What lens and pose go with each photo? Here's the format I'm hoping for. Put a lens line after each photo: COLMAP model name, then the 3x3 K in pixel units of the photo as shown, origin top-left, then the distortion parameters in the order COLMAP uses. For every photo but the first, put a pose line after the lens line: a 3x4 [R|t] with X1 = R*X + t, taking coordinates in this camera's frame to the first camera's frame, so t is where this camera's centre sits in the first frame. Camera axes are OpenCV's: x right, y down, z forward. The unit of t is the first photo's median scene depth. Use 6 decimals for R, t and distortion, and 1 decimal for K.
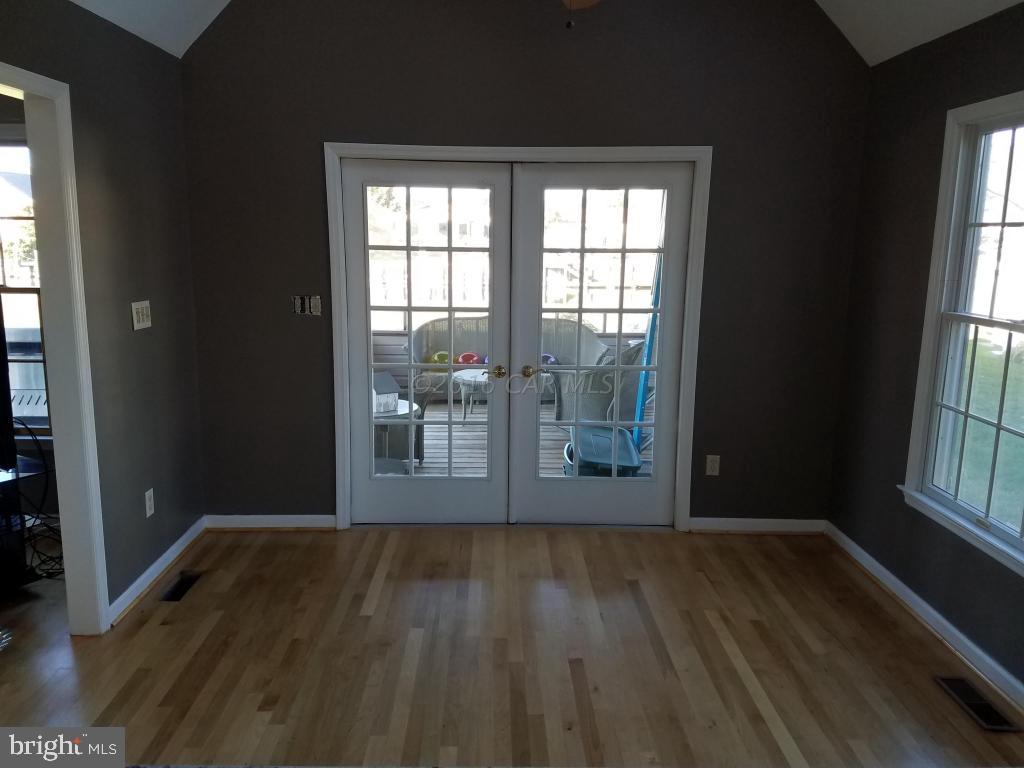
lens RADIAL K [[793.4, 0, 504.3], [0, 793.4, 388.0], [0, 0, 1]] dist [0.115178, -0.083643]
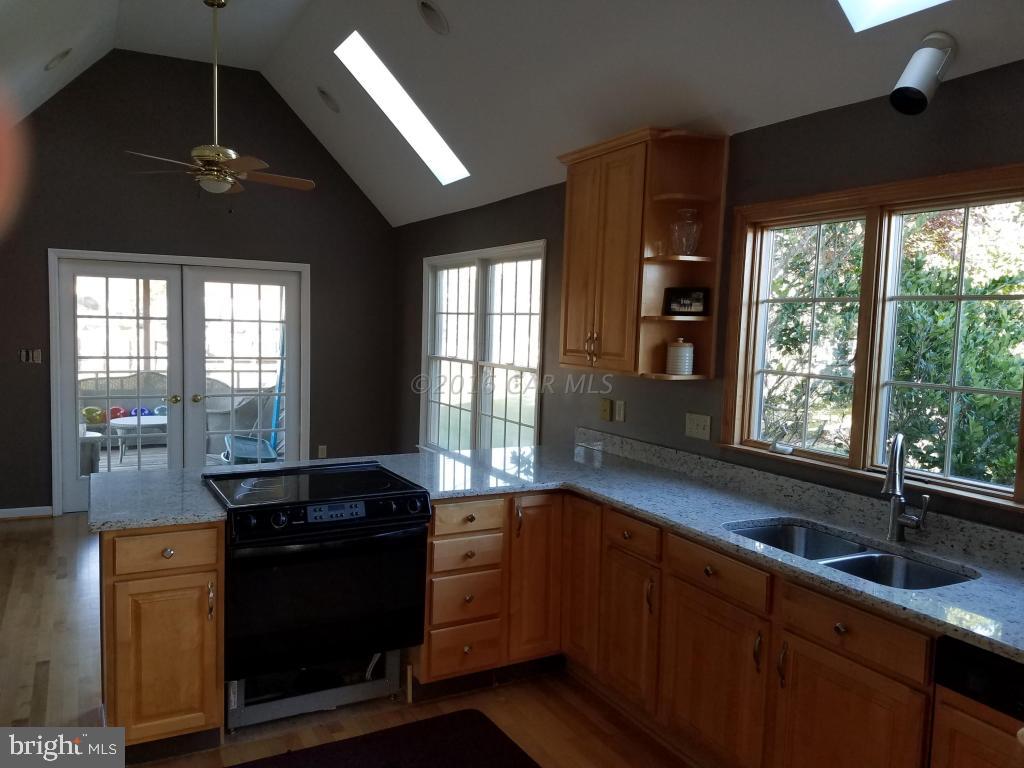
lens RADIAL K [[793.4, 0, 508.2], [0, 793.4, 391.5], [0, 0, 1]] dist [0.115178, -0.083643]
pose [[0.892870, -0.029894, 0.449320, -0.136084], [0.068164, 0.995269, -0.069235, 0.115724], [-0.445125, 0.092445, 0.890684, -0.658657]]
